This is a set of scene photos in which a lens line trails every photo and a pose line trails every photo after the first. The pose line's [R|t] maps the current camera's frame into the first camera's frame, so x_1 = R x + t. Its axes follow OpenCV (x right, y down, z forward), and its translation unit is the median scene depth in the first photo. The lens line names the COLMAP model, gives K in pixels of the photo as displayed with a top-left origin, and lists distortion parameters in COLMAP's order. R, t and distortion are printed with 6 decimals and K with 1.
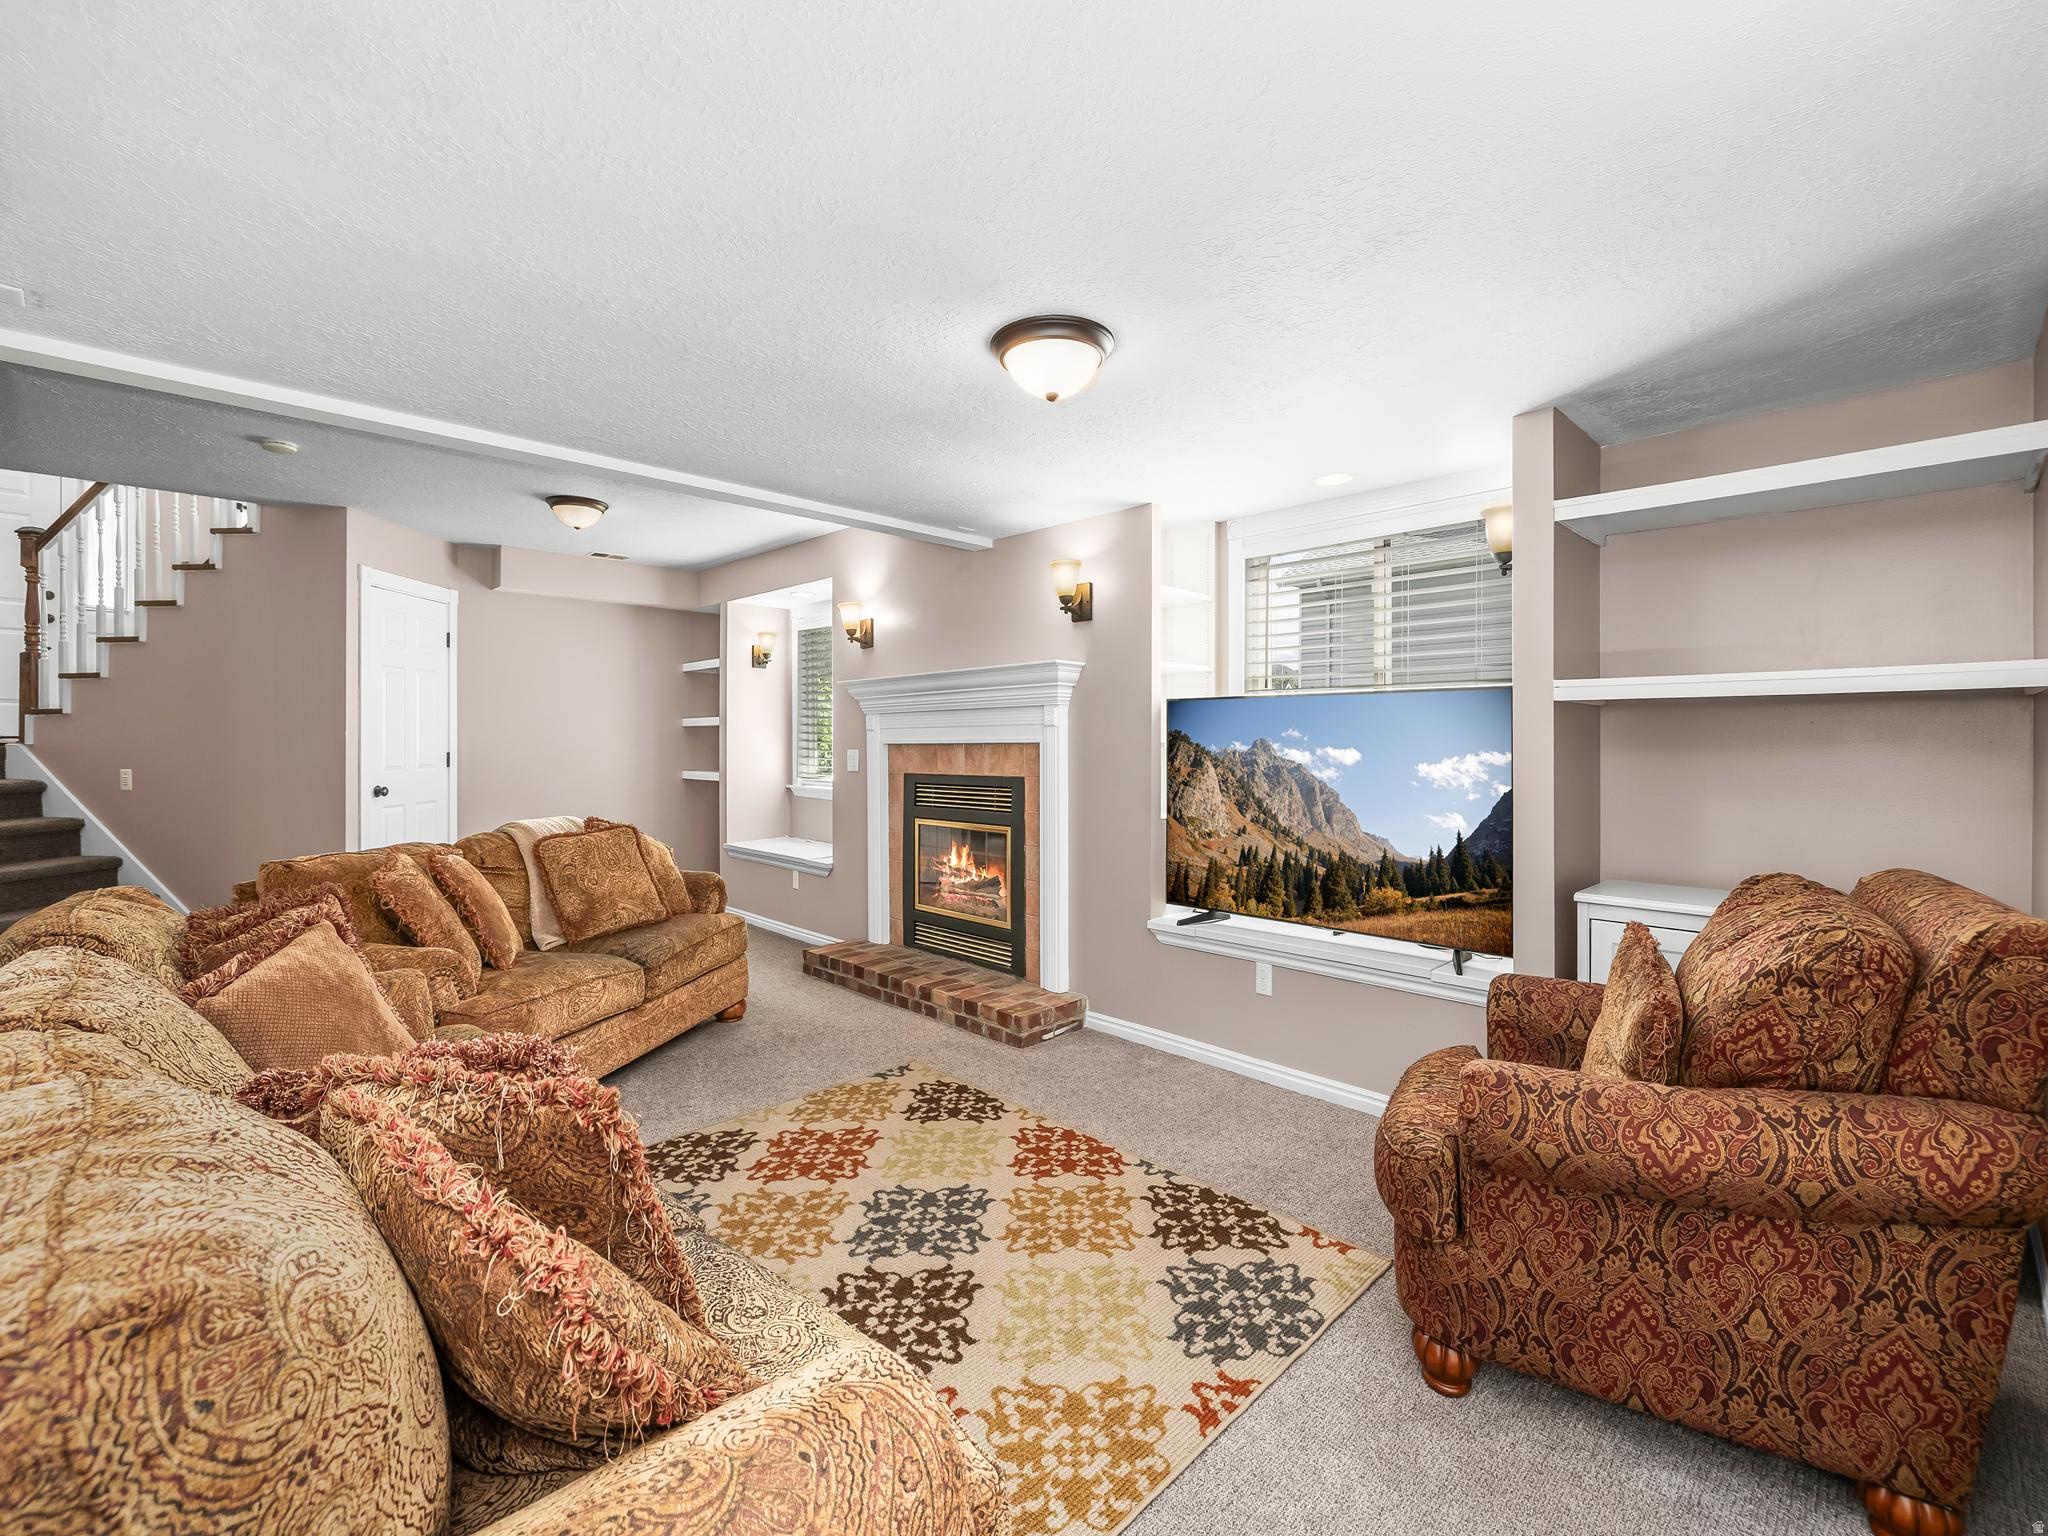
lens RADIAL K [[878.1, 0, 1015.3], [0, 878.1, 756.5], [0, 0, 1]] dist [-0.000904, 0.000530]
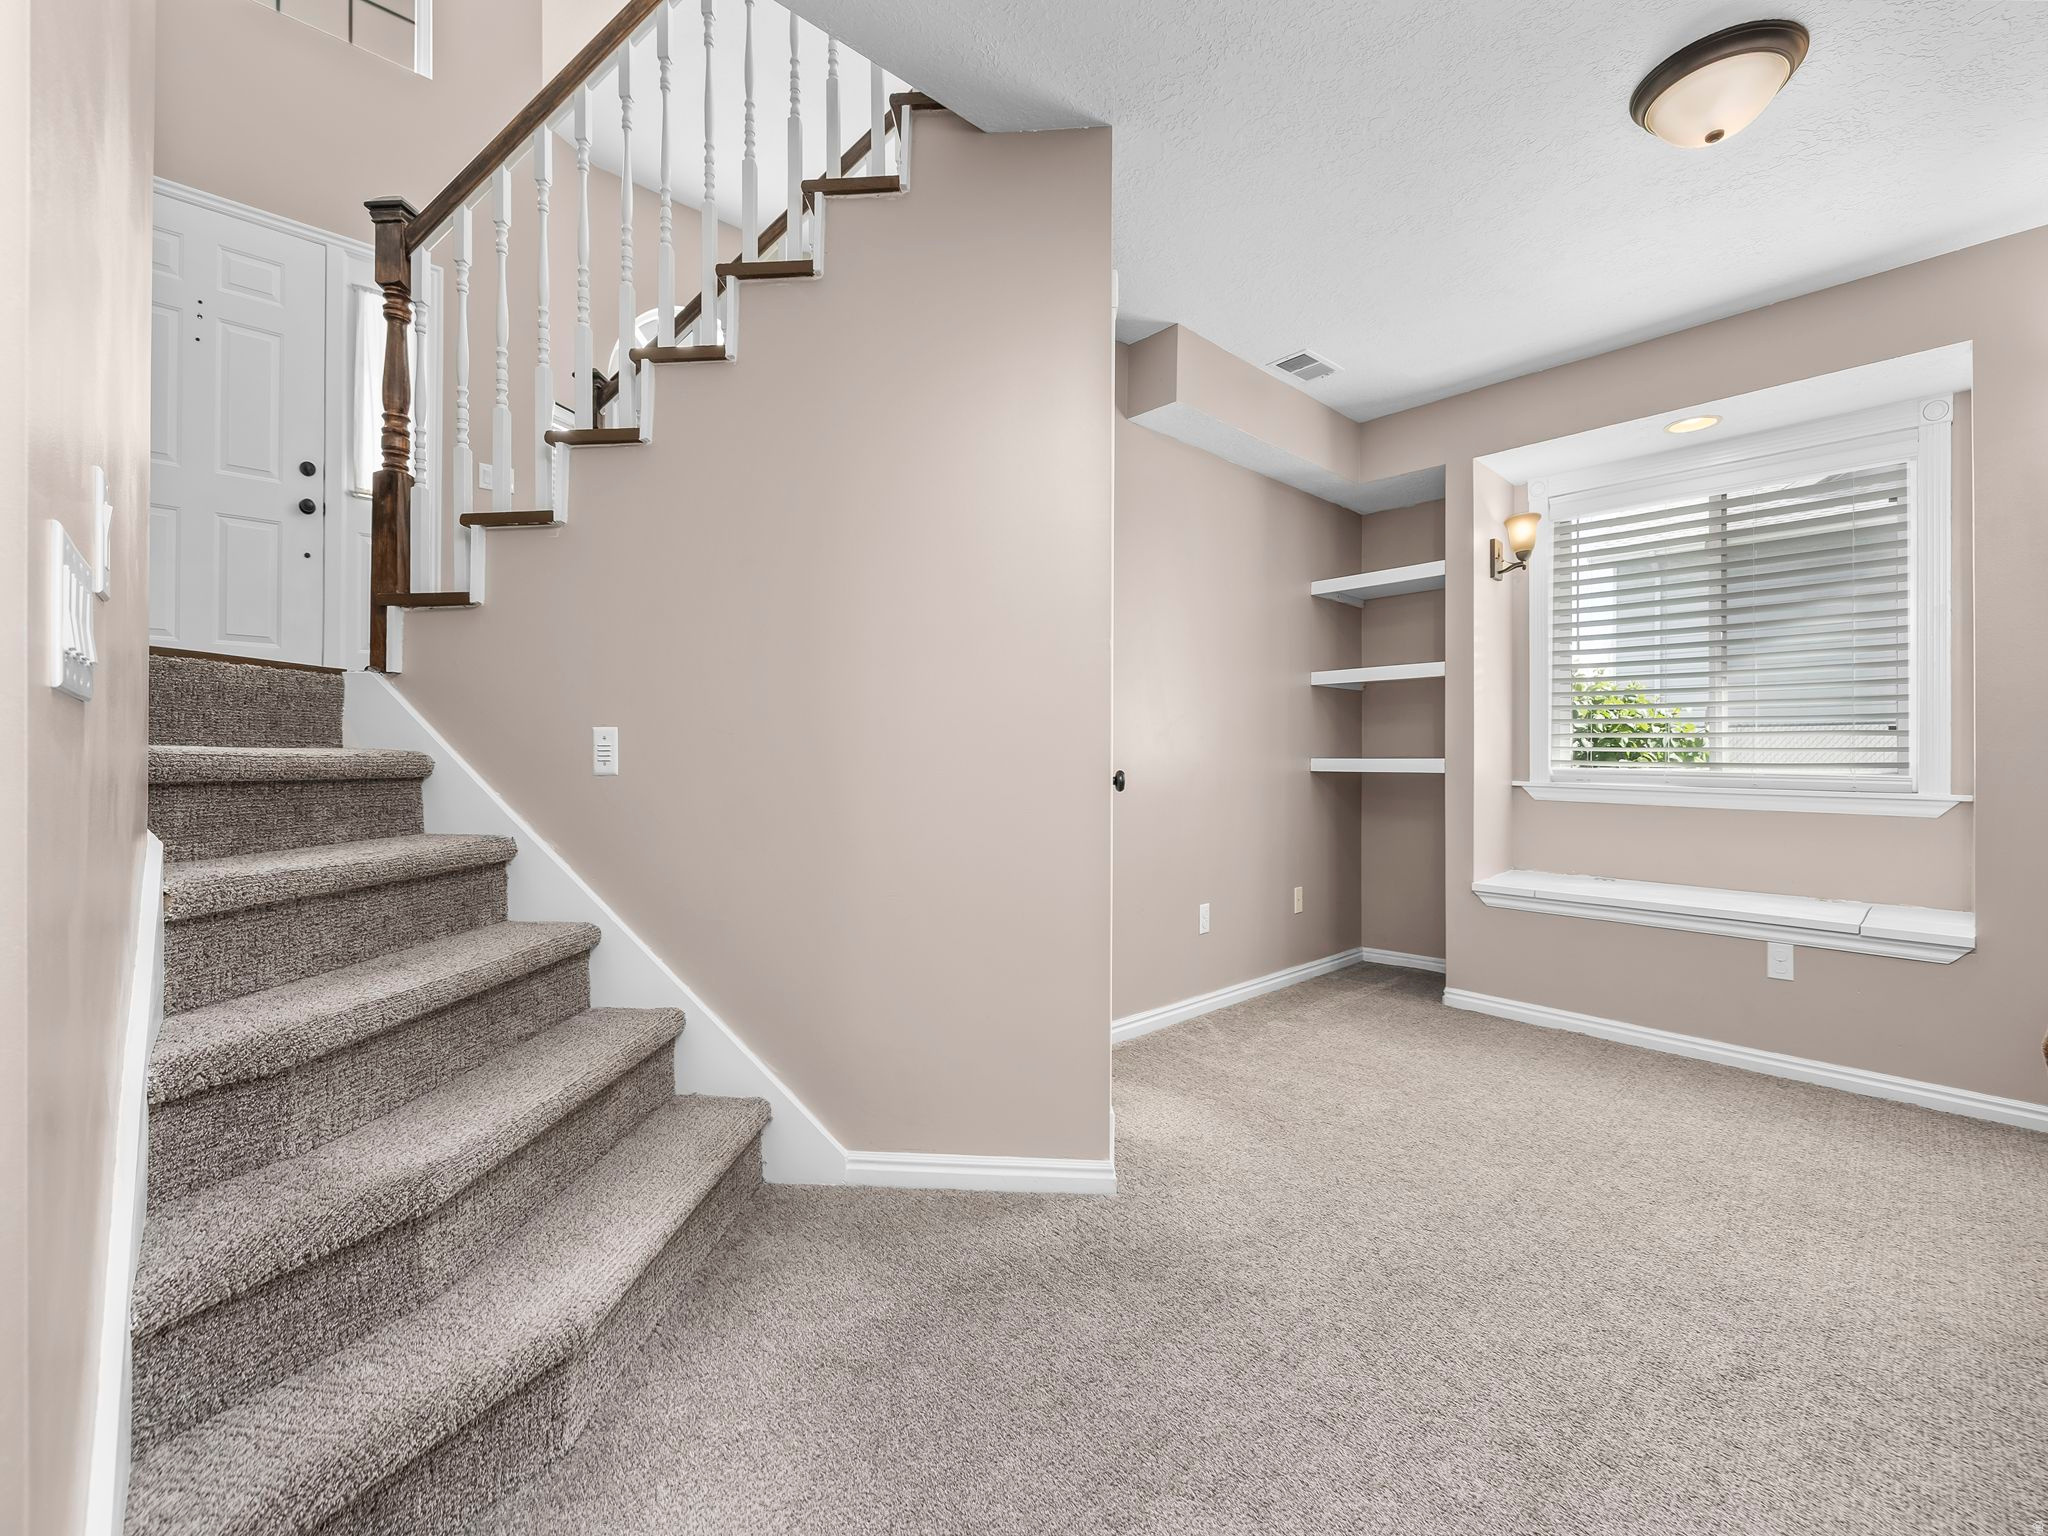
lens RADIAL K [[878.1, 0, 1029.5], [0, 878.1, 767.8], [0, 0, 1]] dist [-0.000904, 0.000530]
pose [[0.999753, -0.000801, -0.022191, -0.782559], [0.000558, 0.999940, -0.010915, 0.039593], [0.022199, 0.010900, 0.999694, 0.555003]]
